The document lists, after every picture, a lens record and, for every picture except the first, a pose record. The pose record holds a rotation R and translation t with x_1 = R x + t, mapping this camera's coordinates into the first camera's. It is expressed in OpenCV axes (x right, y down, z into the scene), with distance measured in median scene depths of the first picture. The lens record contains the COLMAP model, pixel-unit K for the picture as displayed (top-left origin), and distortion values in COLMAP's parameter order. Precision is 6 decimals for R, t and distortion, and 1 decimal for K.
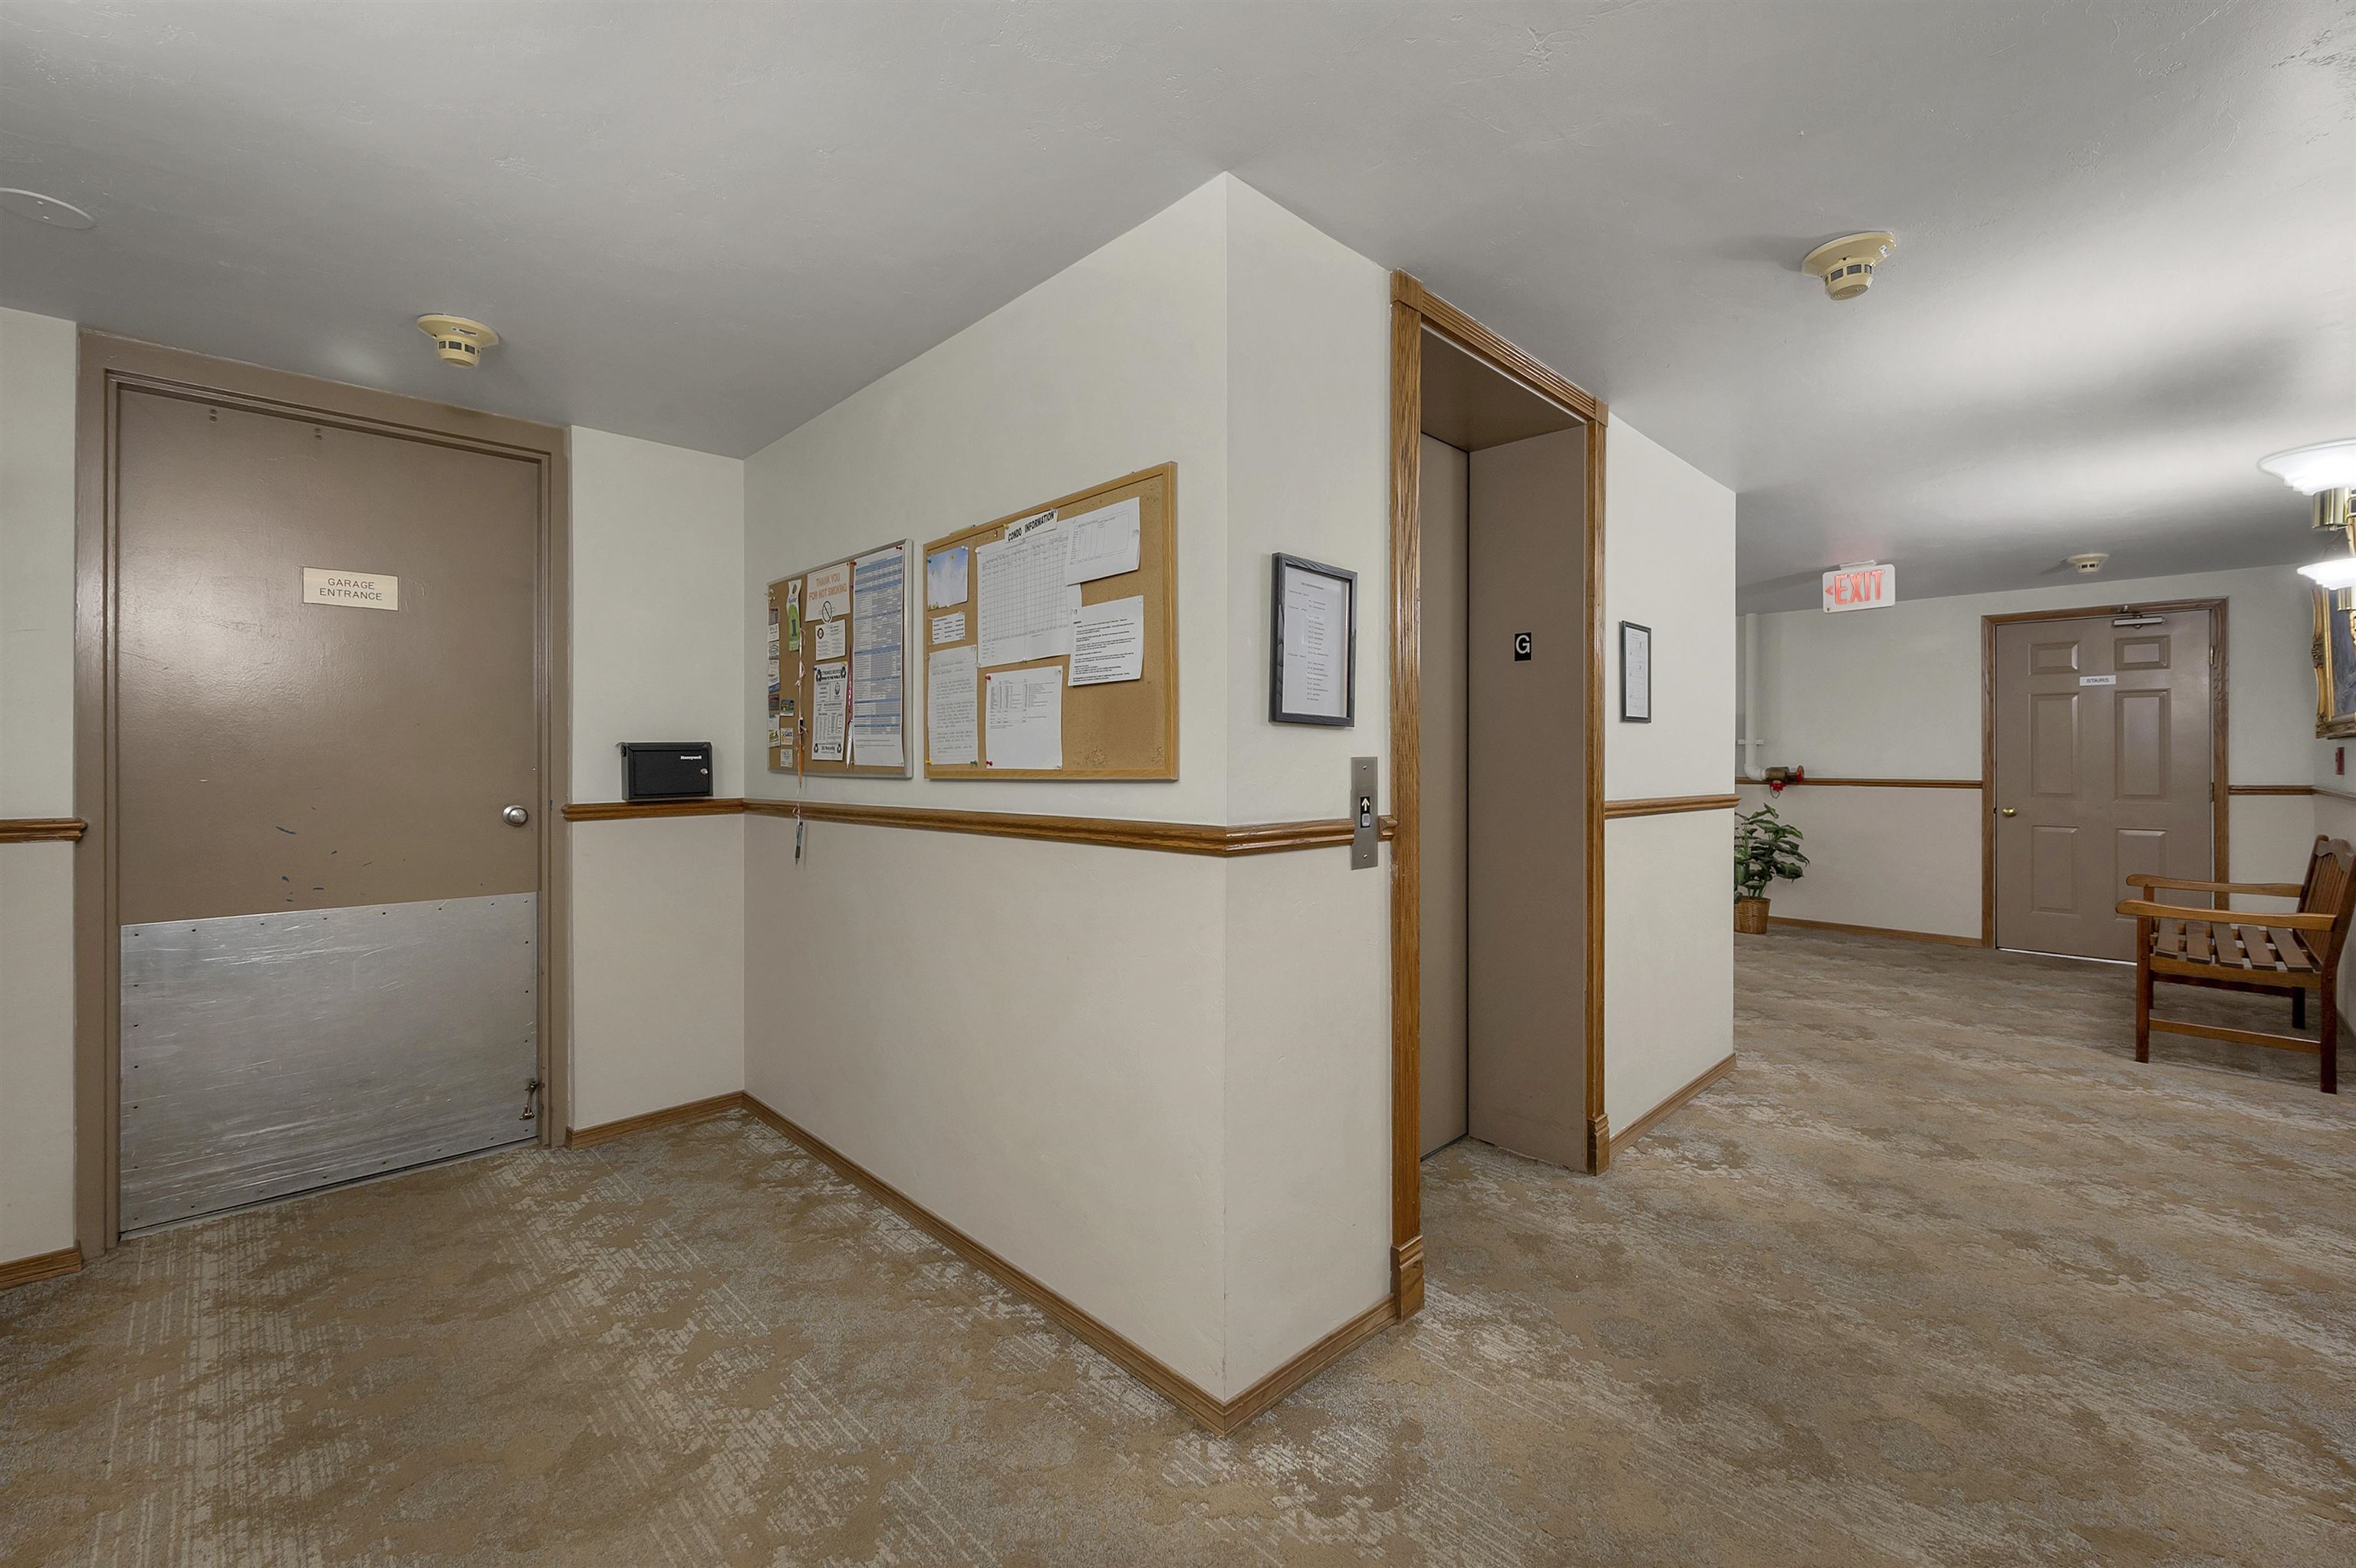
lens RADIAL K [[943.4, 0, 1223.8], [0, 943.4, 751.1], [0, 0, 1]] dist [0.002395, -0.000482]
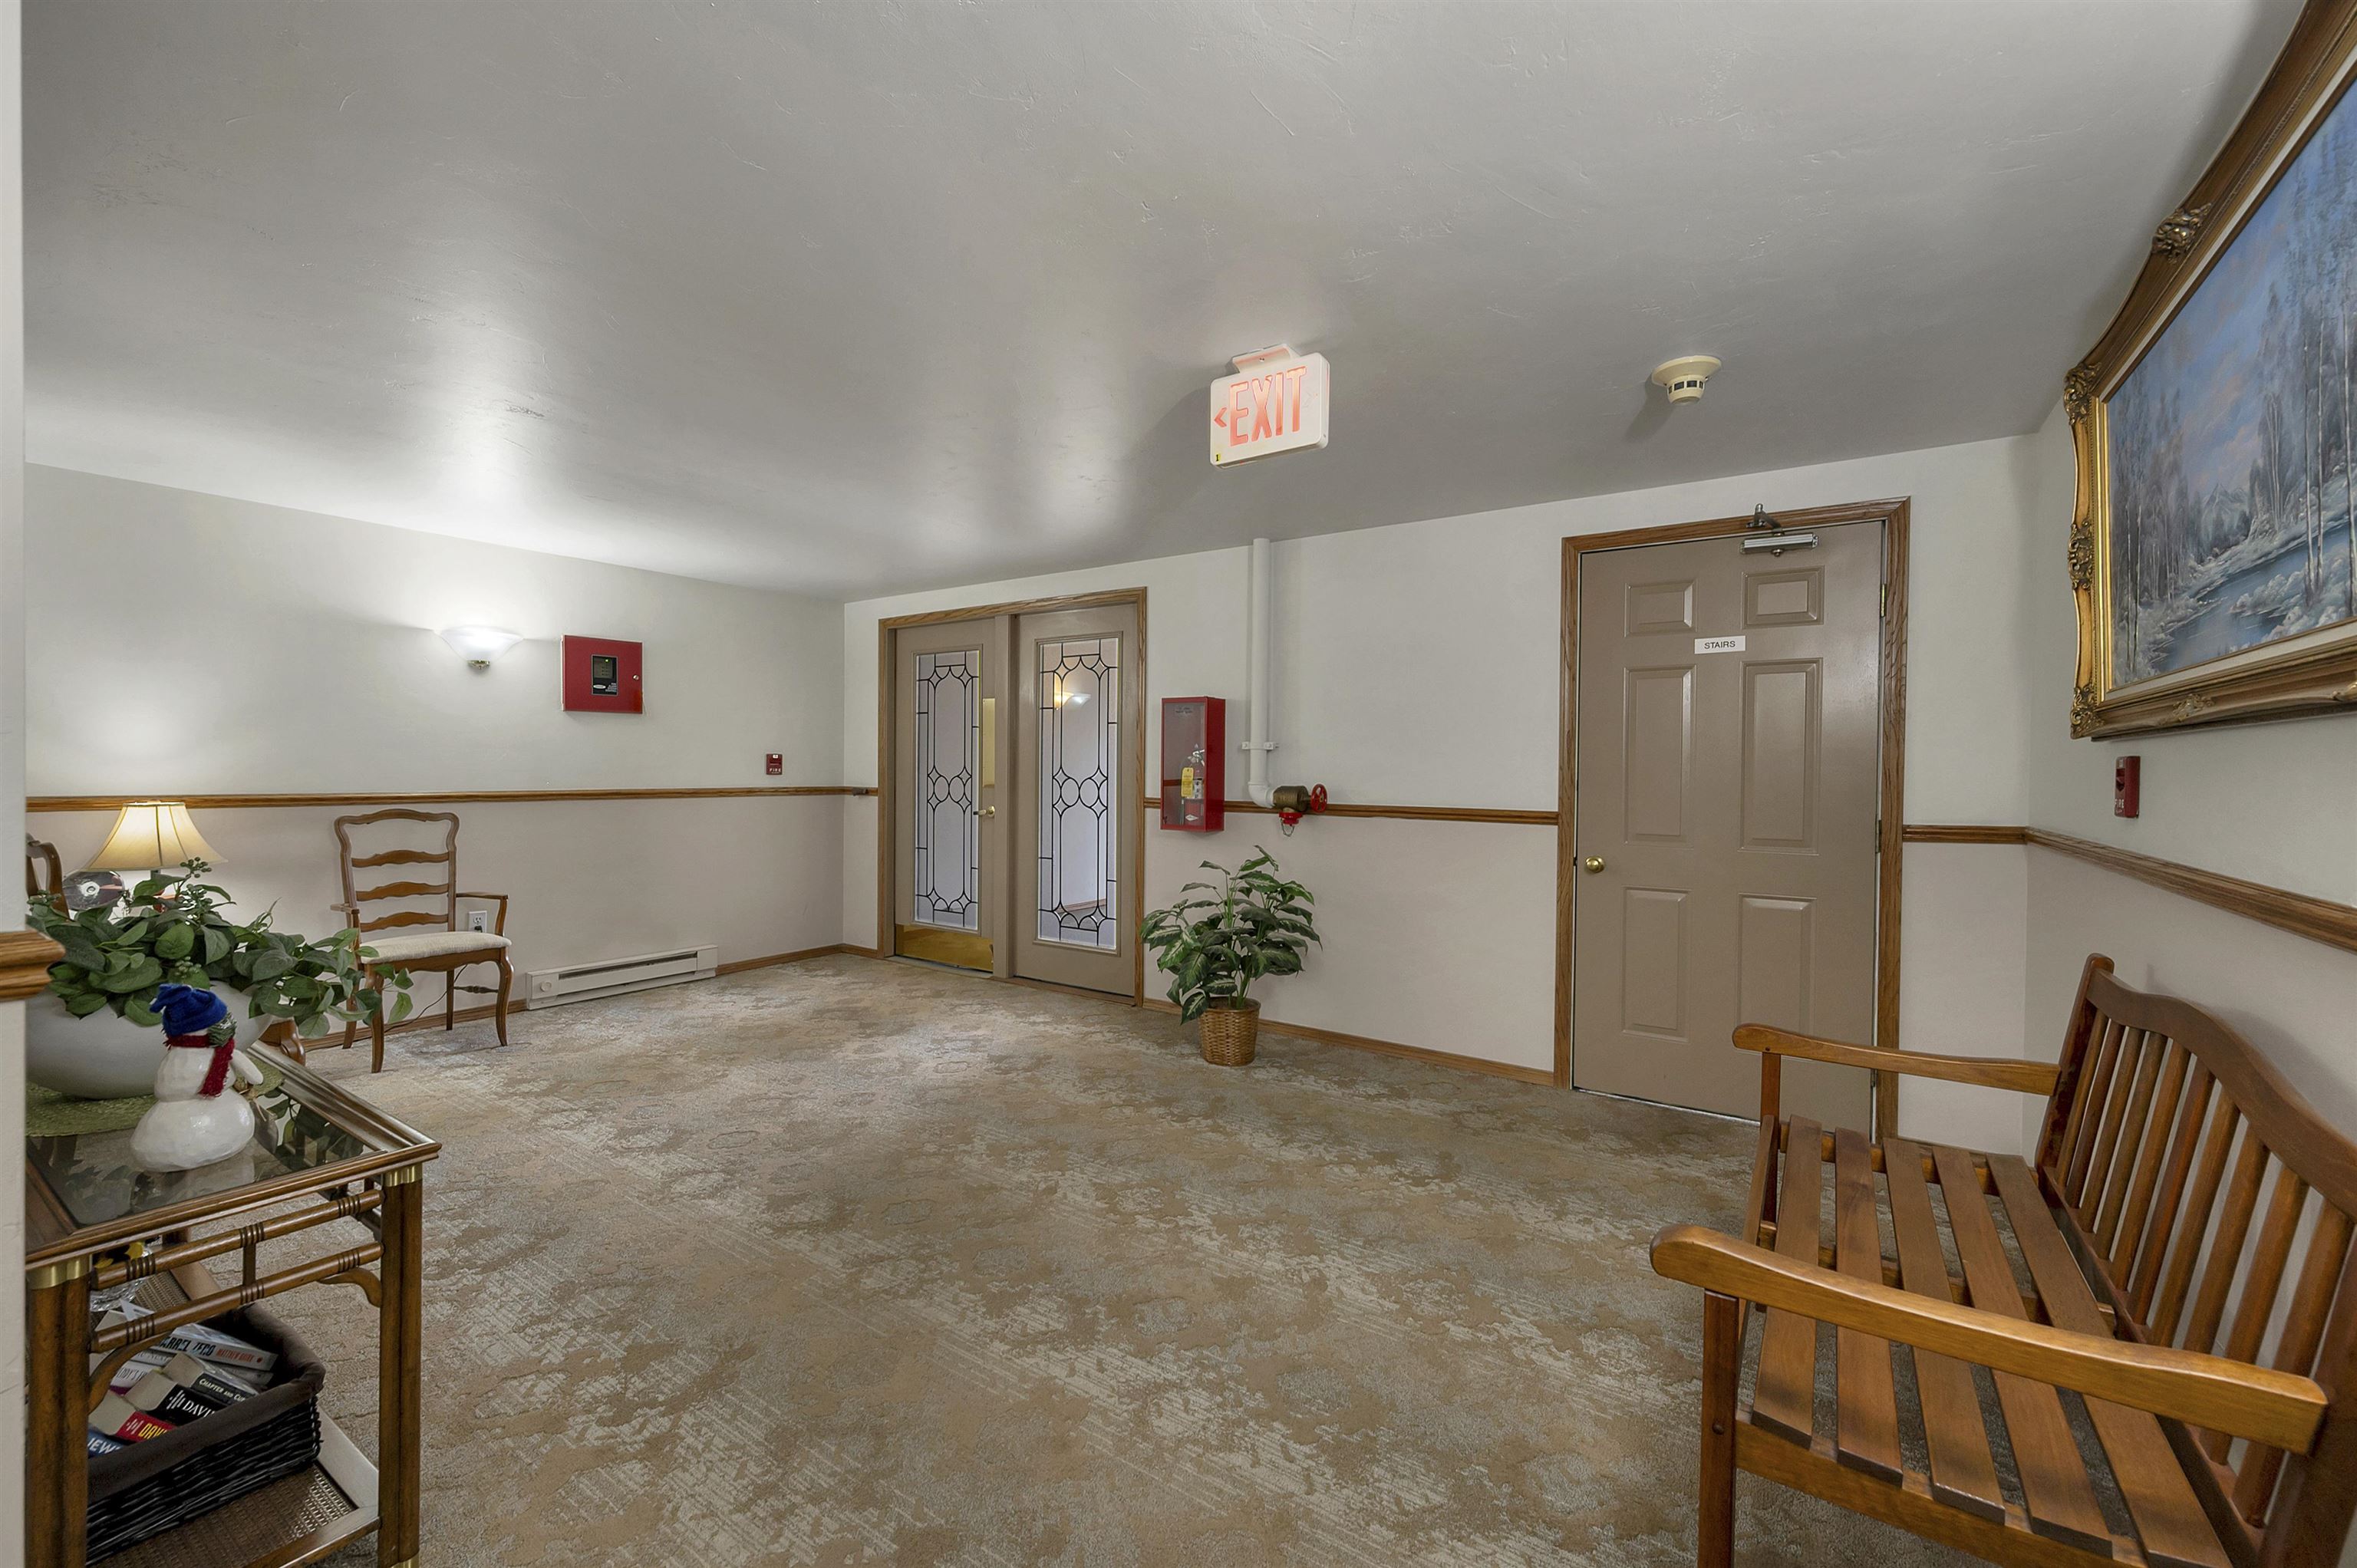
lens RADIAL K [[952.4, 0, 1188.6], [0, 952.4, 782.9], [0, 0, 1]] dist [-0.020062, 0.000634]
pose [[0.981213, 0.005832, 0.192841, 0.490151], [-0.010154, 0.999719, 0.021431, 0.002360], [-0.192662, -0.022986, 0.980996, 0.487022]]
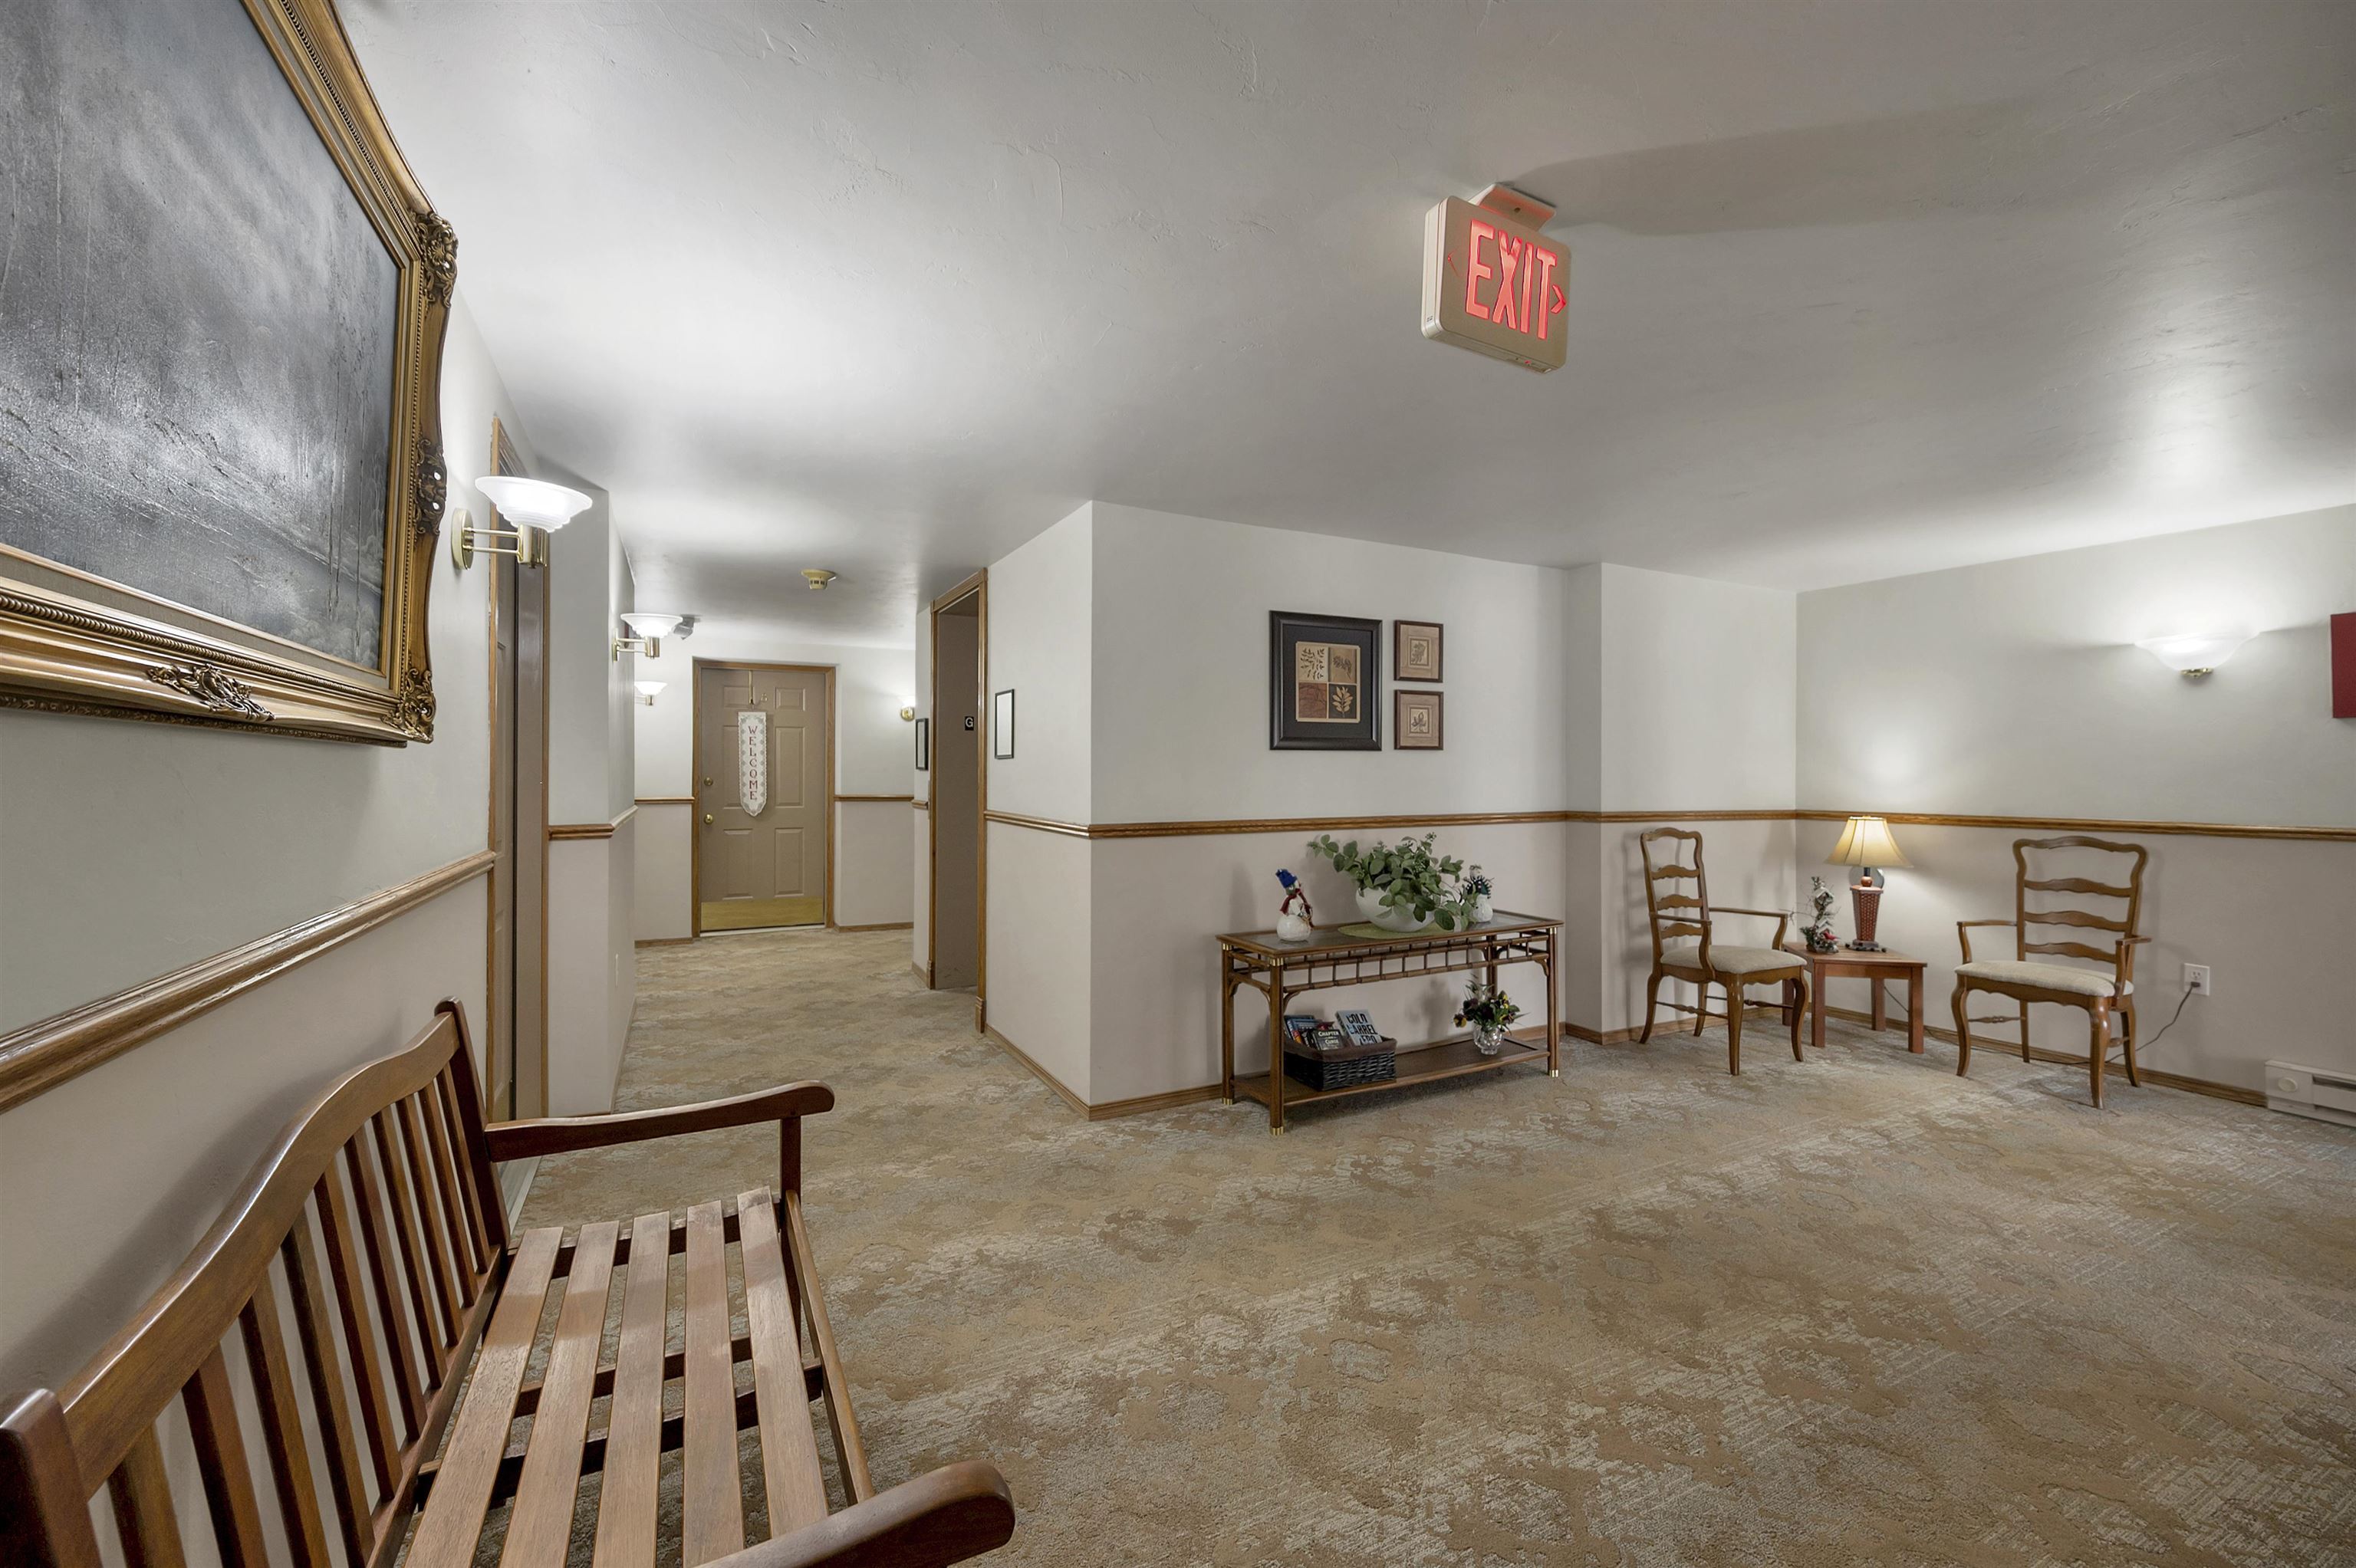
lens RADIAL K [[943.4, 0, 1182.8], [0, 943.4, 776.3], [0, 0, 1]] dist [0.002395, -0.000482]
pose [[-0.297490, 0.003172, -0.954720, 0.801836], [0.003602, 0.999991, 0.002200, -0.002819], [0.954718, -0.002785, -0.297499, 0.782197]]
